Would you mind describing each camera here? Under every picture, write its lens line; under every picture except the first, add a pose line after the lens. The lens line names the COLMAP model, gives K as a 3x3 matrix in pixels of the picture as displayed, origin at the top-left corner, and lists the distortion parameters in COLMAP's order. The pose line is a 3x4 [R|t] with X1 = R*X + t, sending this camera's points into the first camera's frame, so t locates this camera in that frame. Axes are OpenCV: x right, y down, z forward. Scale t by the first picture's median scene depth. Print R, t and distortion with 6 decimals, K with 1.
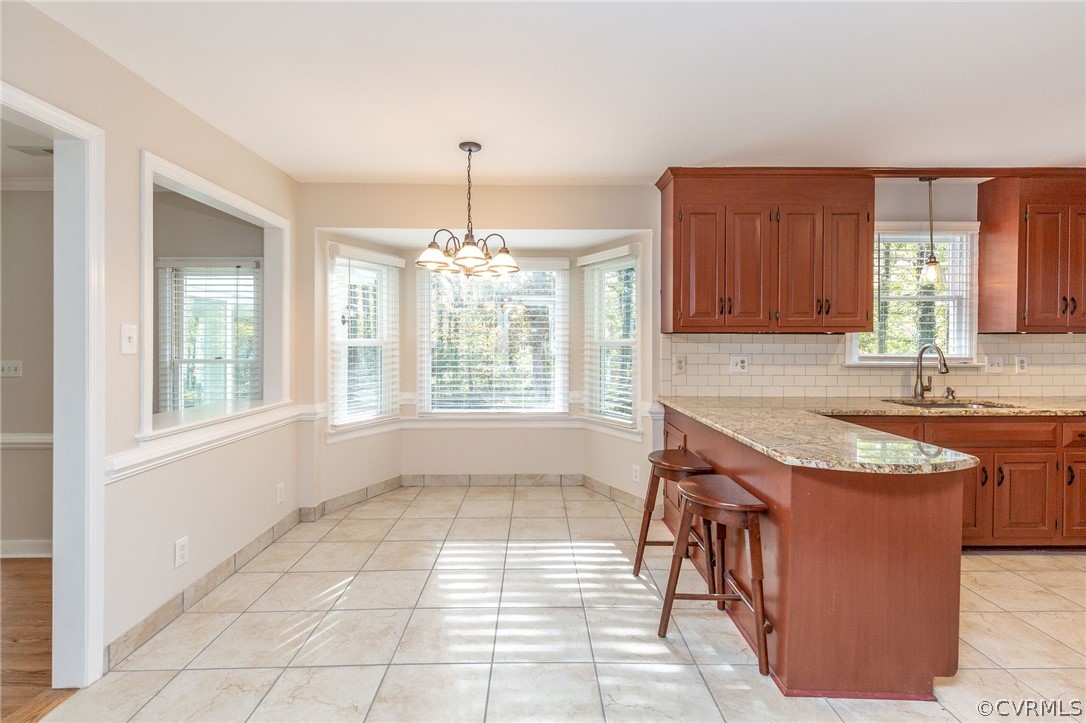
lens RADIAL K [[496.8, 0, 530.4], [0, 496.8, 345.7], [0, 0, 1]] dist [0.004900, -0.000127]
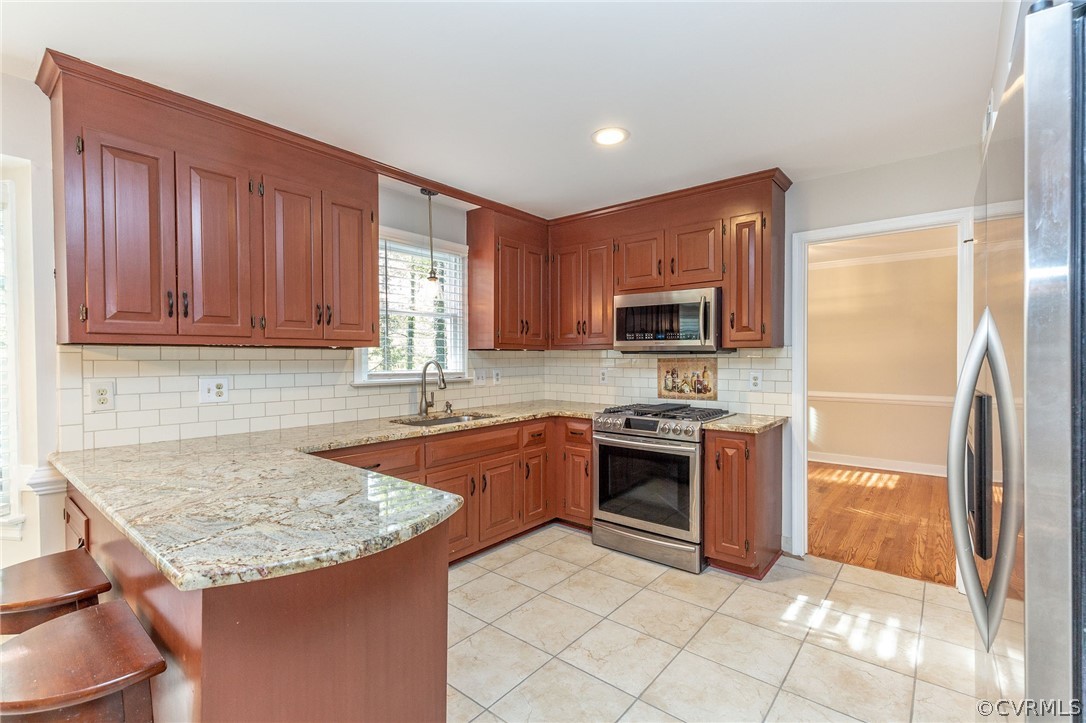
lens RADIAL K [[496.8, 0, 541.8], [0, 496.8, 359.7], [0, 0, 1]] dist [0.004900, -0.000127]
pose [[0.646095, -0.006902, 0.763226, 0.190498], [0.010363, 0.999946, 0.000269, -0.001587], [-0.763187, 0.007735, 0.646131, 0.194913]]
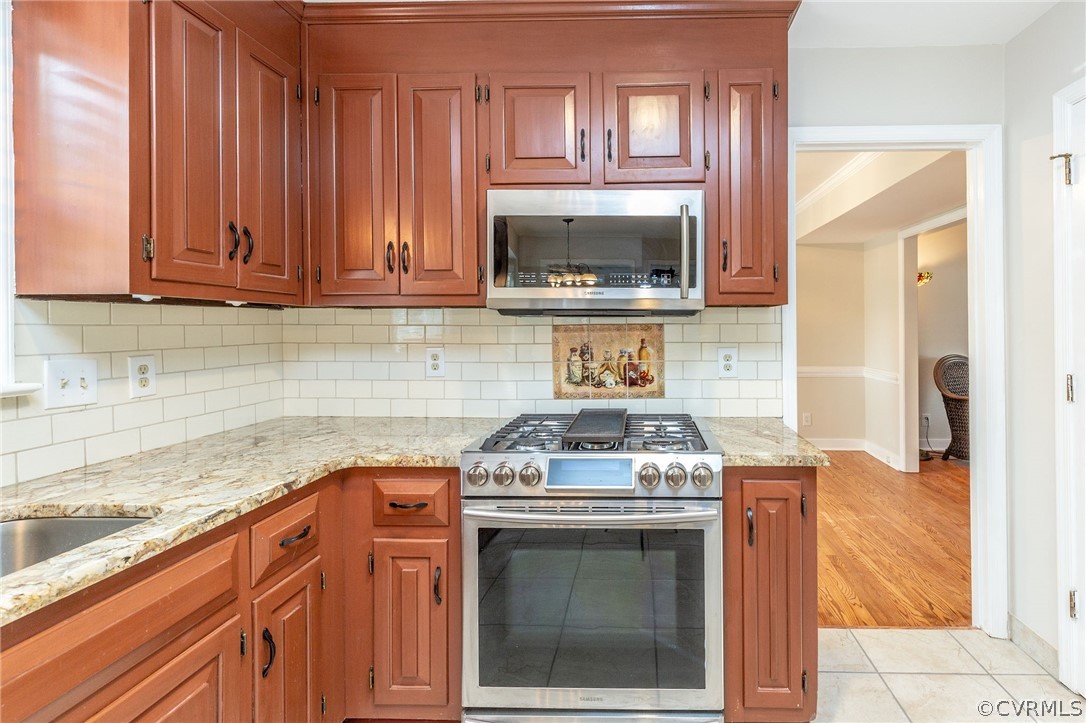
lens RADIAL K [[496.8, 0, 606.0], [0, 496.8, 329.2], [0, 0, 1]] dist [0.004900, -0.000127]
pose [[0.031889, -0.003599, 0.999485, 0.624480], [0.013099, 0.999909, 0.003183, 0.002326], [-0.999406, 0.012991, 0.031933, 0.644470]]
